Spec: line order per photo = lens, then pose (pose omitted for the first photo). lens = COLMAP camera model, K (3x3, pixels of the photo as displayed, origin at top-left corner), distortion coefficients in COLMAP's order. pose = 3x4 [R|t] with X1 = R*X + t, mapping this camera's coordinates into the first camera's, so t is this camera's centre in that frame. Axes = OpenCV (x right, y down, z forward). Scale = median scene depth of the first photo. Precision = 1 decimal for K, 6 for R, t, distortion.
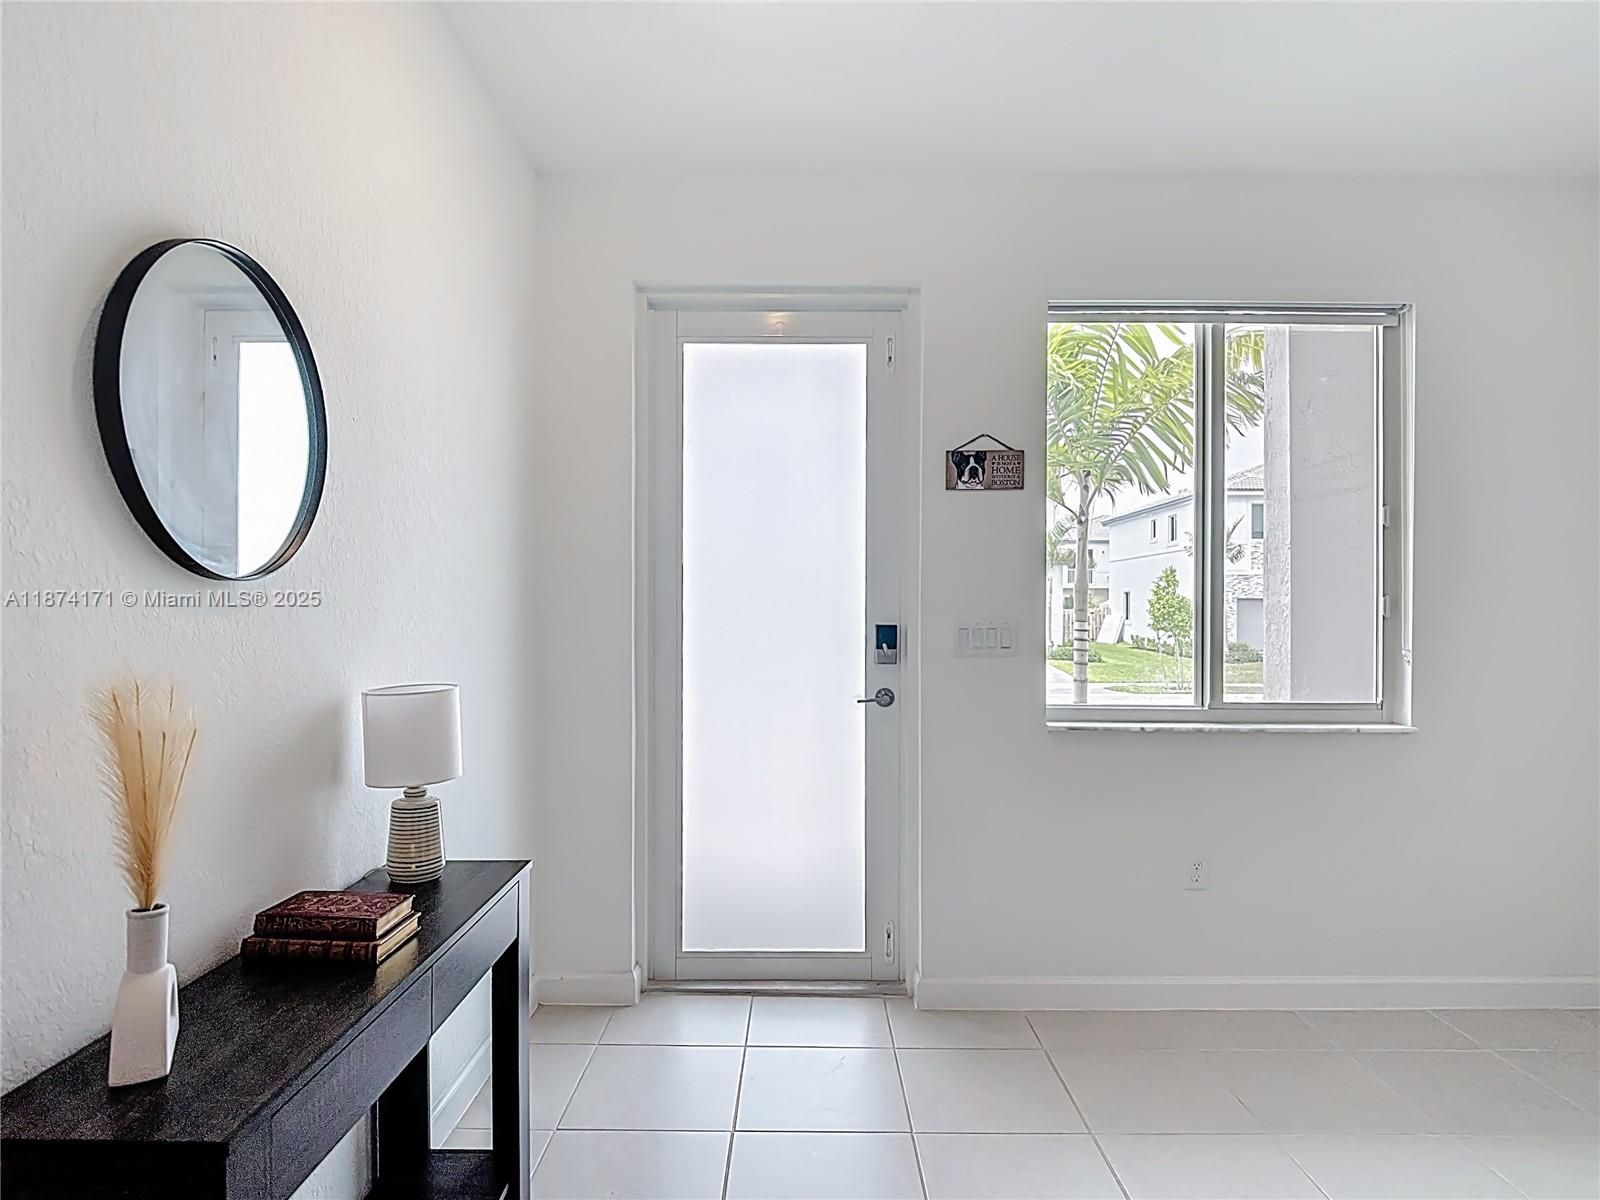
lens RADIAL K [[882.1, 0, 804.9], [0, 882.1, 611.1], [0, 0, 1]] dist [0.000938, -0.008063]
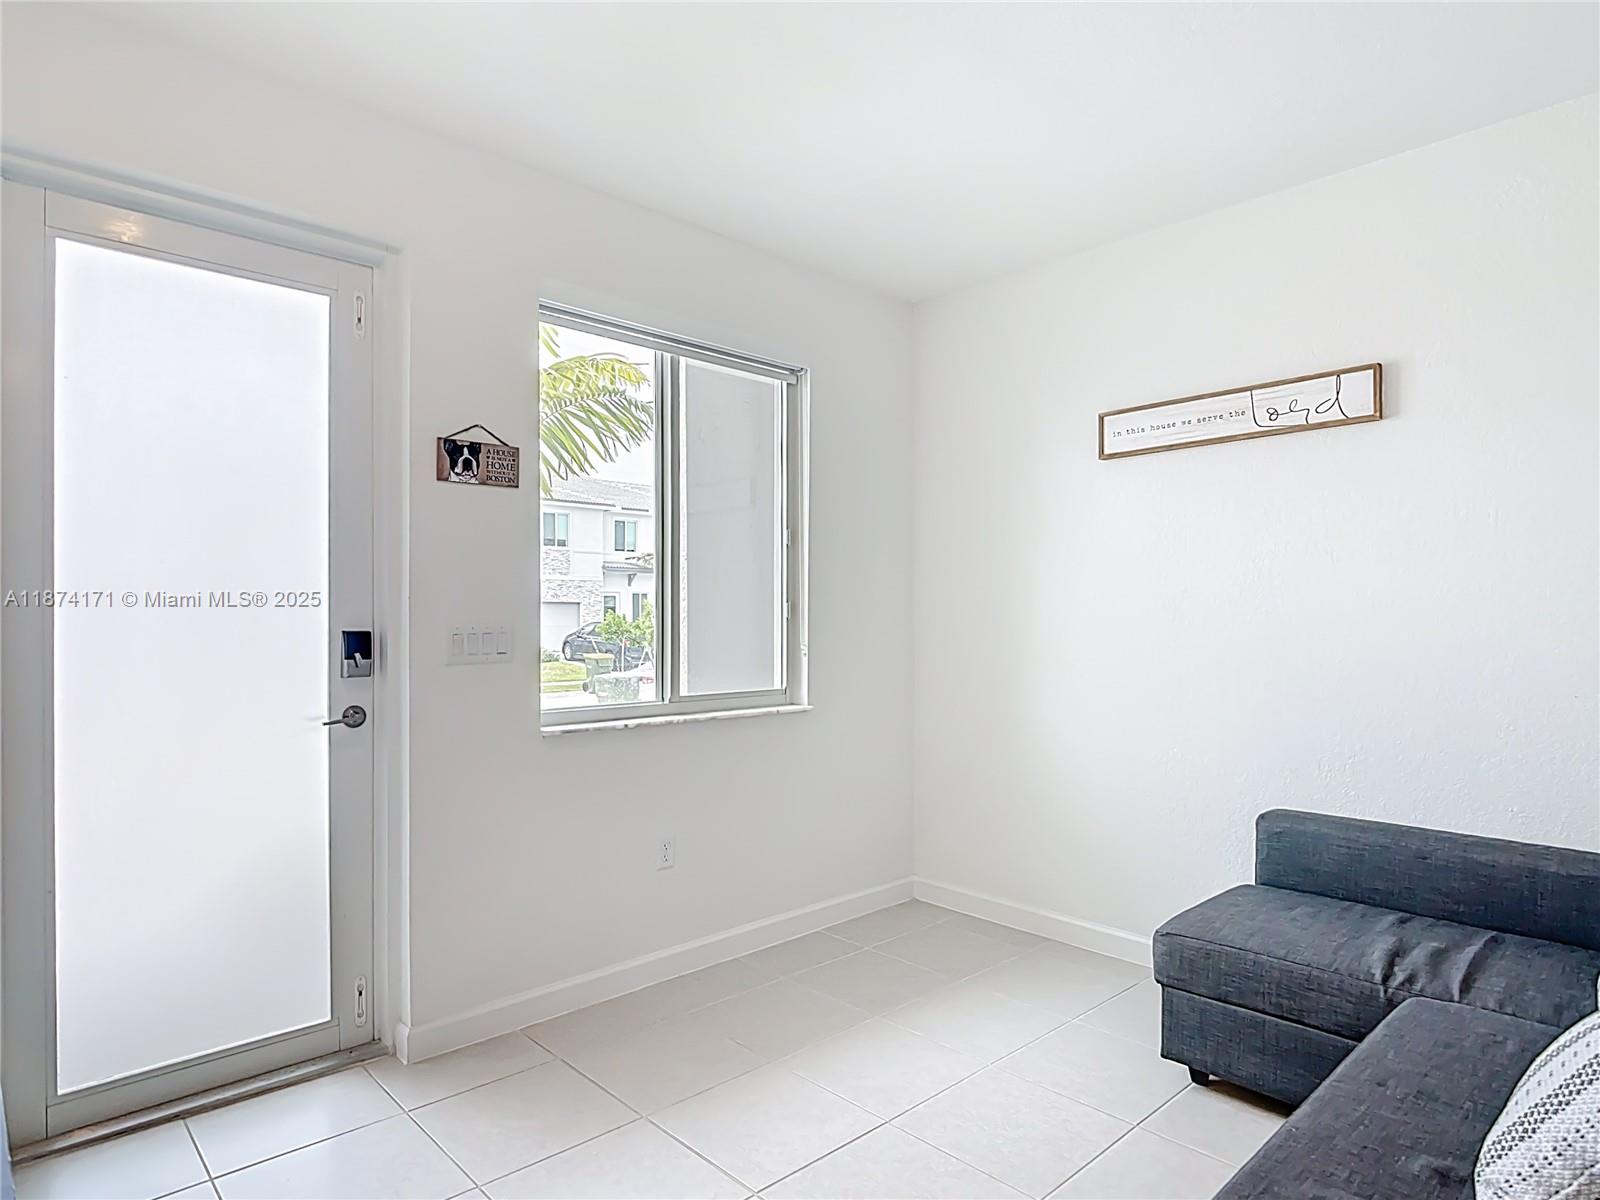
lens RADIAL K [[902.6, 0, 814.1], [0, 902.6, 616.2], [0, 0, 1]] dist [-0.007382, -0.012561]
pose [[0.719421, -0.004233, 0.694562, -0.194905], [0.003015, 0.999991, 0.002971, -0.000100], [-0.694568, -0.000043, 0.719427, 0.065536]]
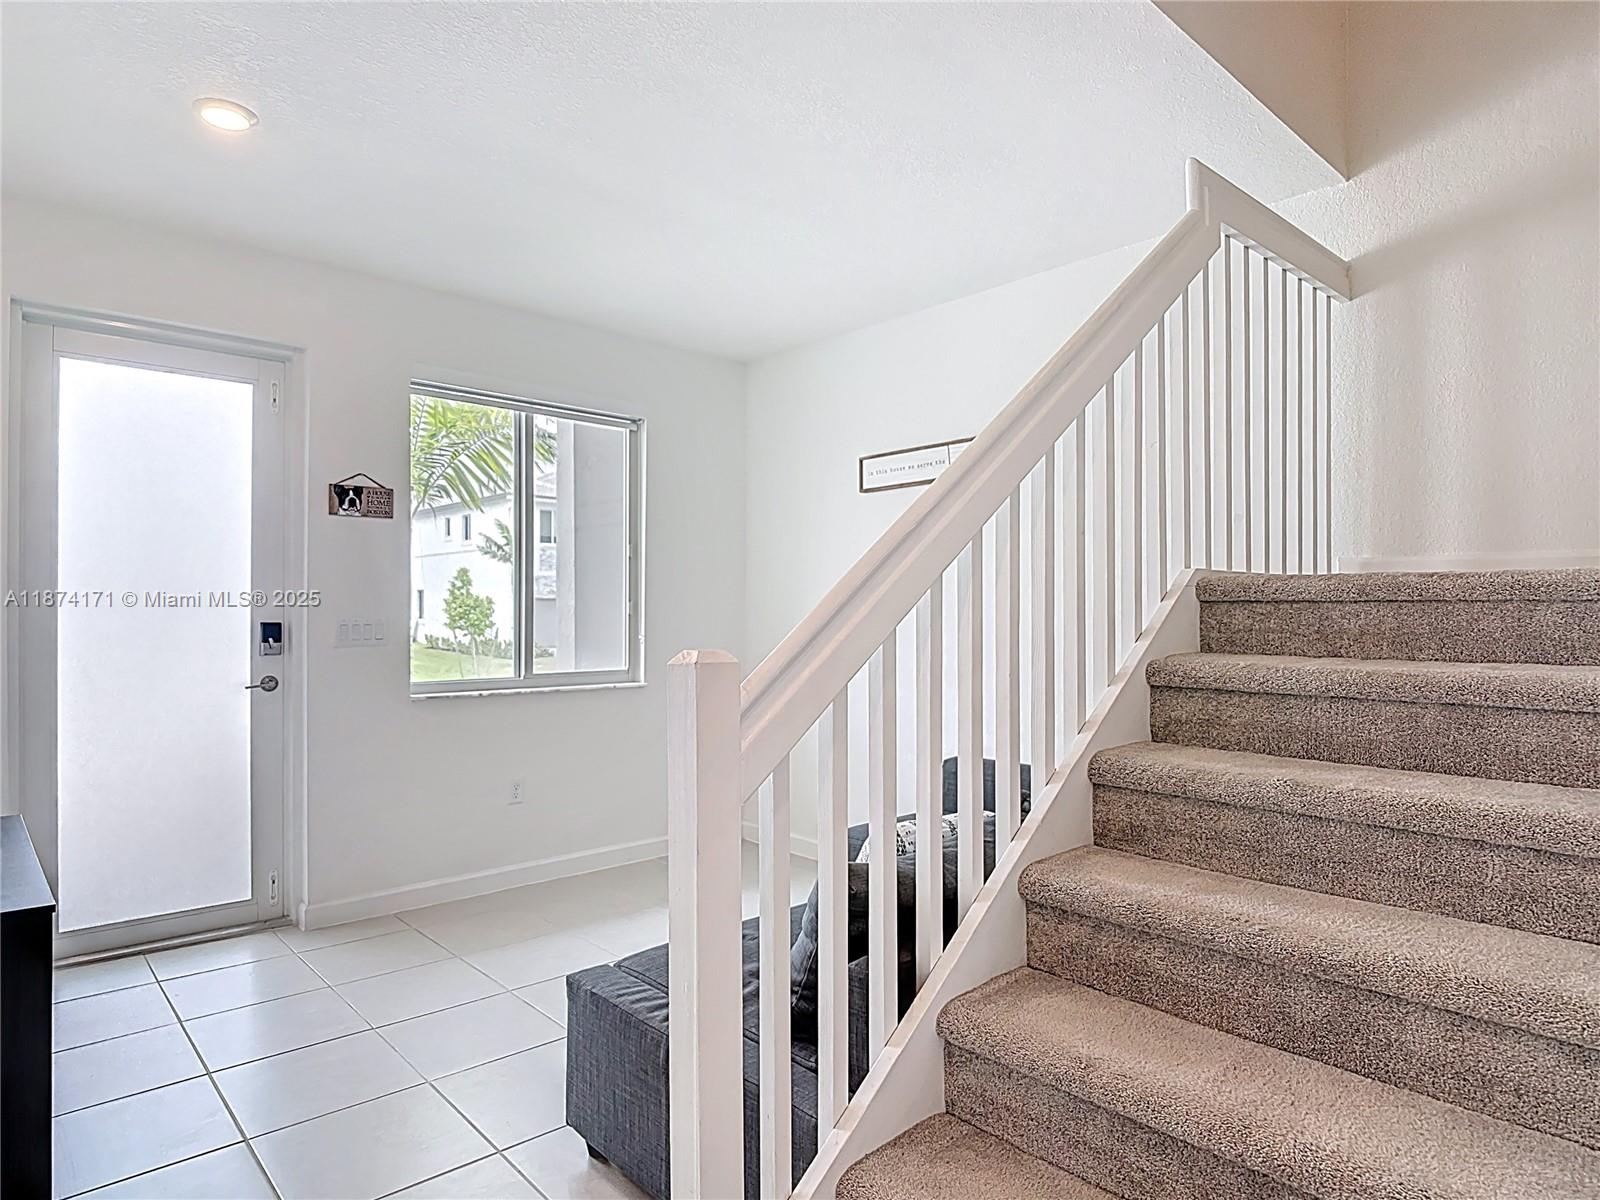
lens RADIAL K [[902.6, 0, 811.6], [0, 902.6, 614.5], [0, 0, 1]] dist [-0.007382, -0.012561]
pose [[0.723523, -0.001948, 0.690297, -0.219738], [-0.001367, 0.999990, 0.004255, -0.001180], [-0.690299, -0.004022, 0.723513, -0.391550]]
